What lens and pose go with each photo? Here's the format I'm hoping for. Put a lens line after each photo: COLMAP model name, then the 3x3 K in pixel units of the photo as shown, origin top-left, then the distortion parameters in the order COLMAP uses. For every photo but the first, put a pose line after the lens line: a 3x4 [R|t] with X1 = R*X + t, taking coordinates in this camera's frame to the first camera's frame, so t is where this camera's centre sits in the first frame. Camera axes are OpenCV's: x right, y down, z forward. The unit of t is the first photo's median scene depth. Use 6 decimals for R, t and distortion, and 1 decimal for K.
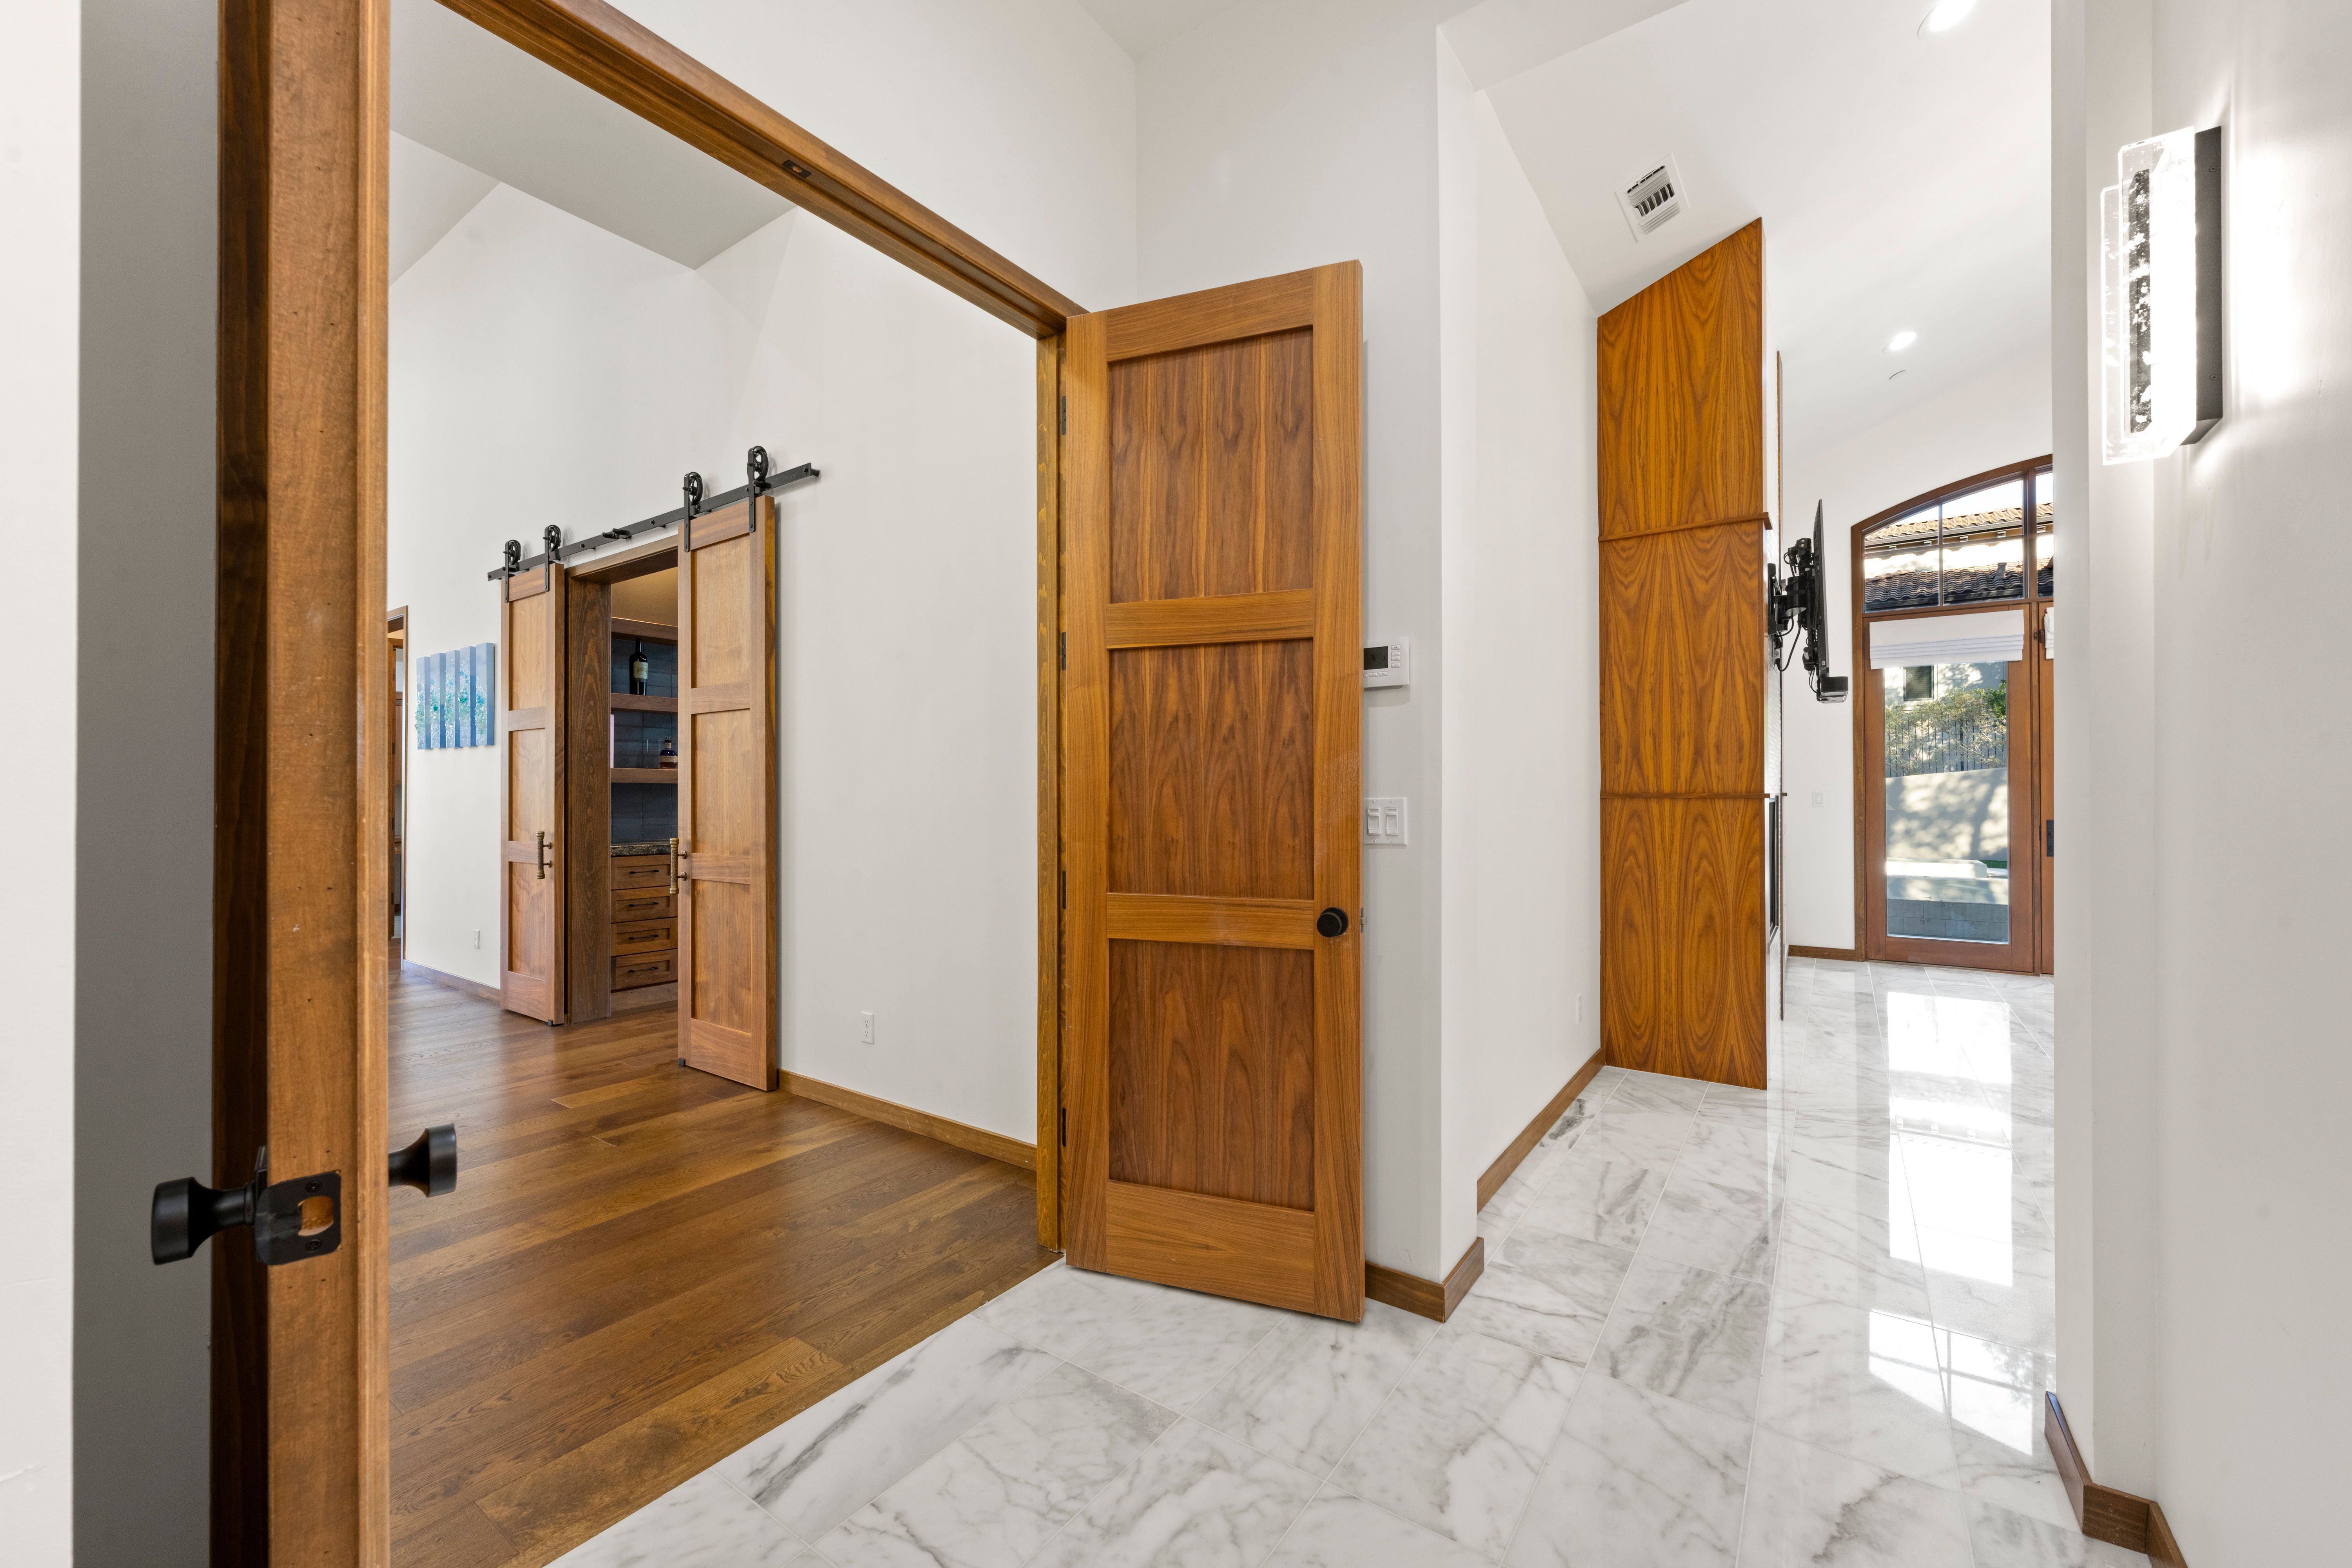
lens RADIAL K [[954.9, 0, 1157.5], [0, 954.9, 784.2], [0, 0, 1]] dist [-0.000895, -0.000591]
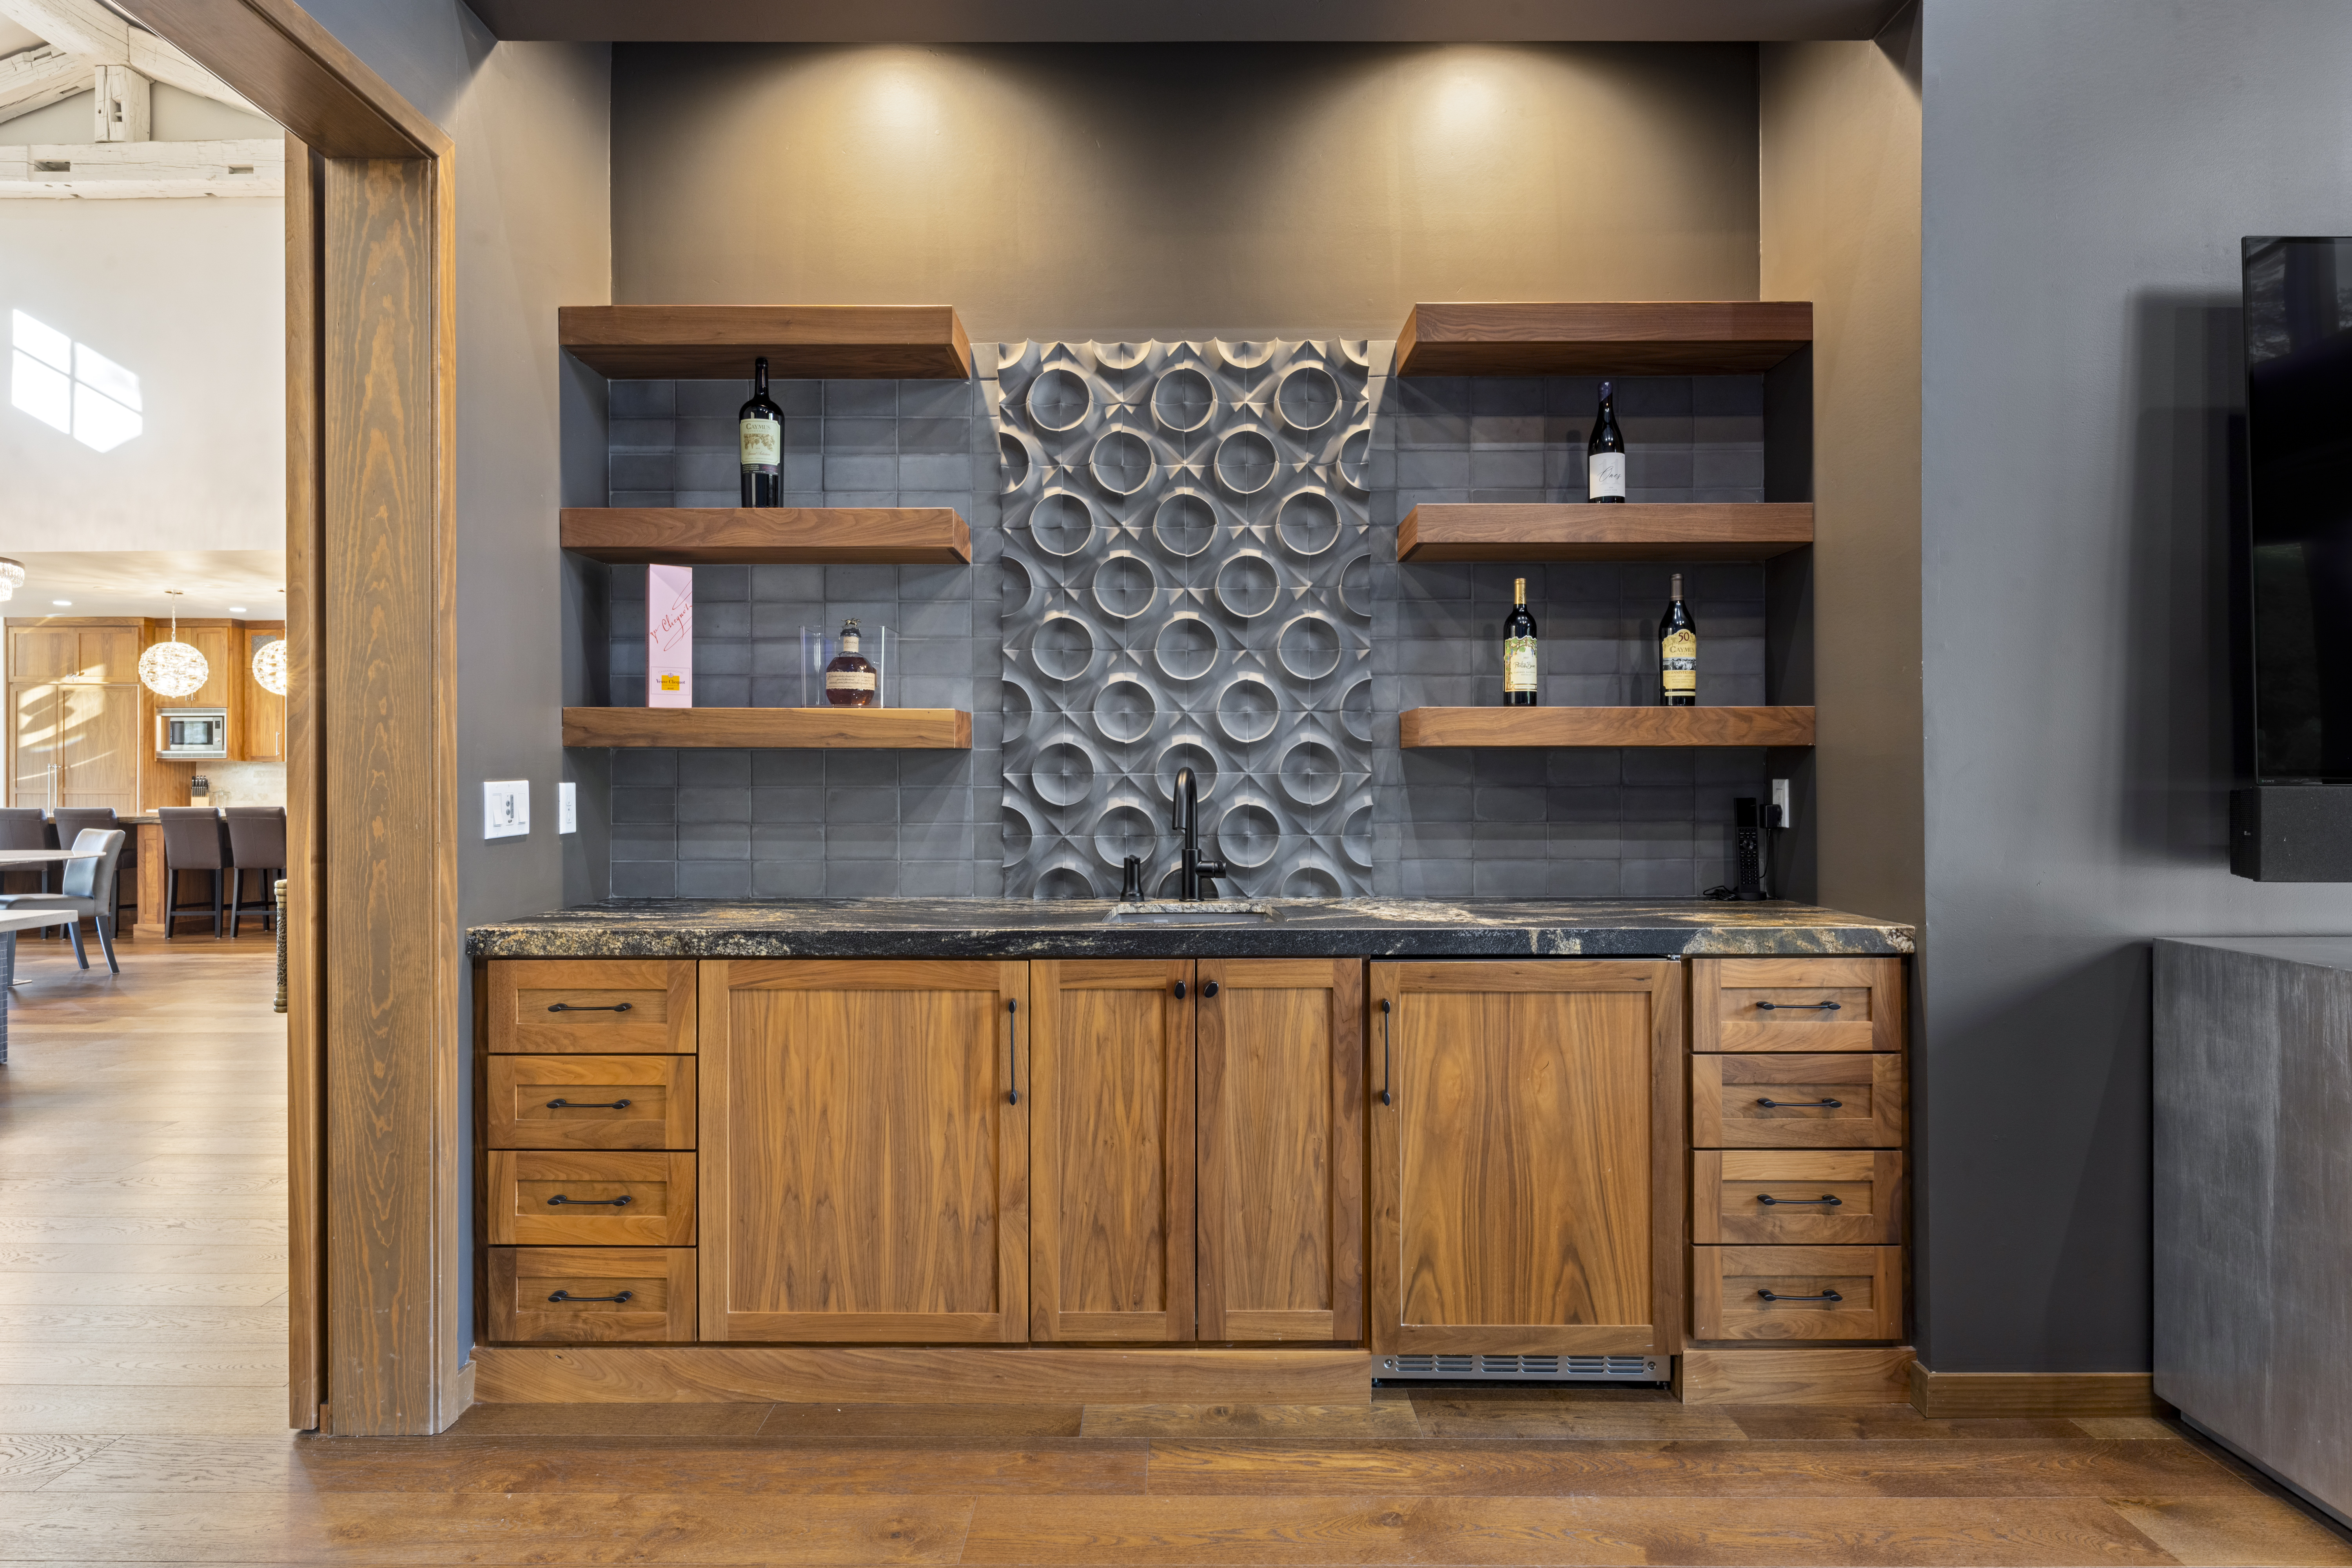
lens RADIAL K [[1272.2, 0, 1164.7], [0, 1272.2, 778.6], [0, 0, 1]] dist [-0.001873, -0.000576]
pose [[0.578756, 0.000174, -0.815501, -0.067604], [0.012995, 0.999871, 0.009436, 0.011510], [0.815397, -0.016058, 0.578679, 1.163179]]
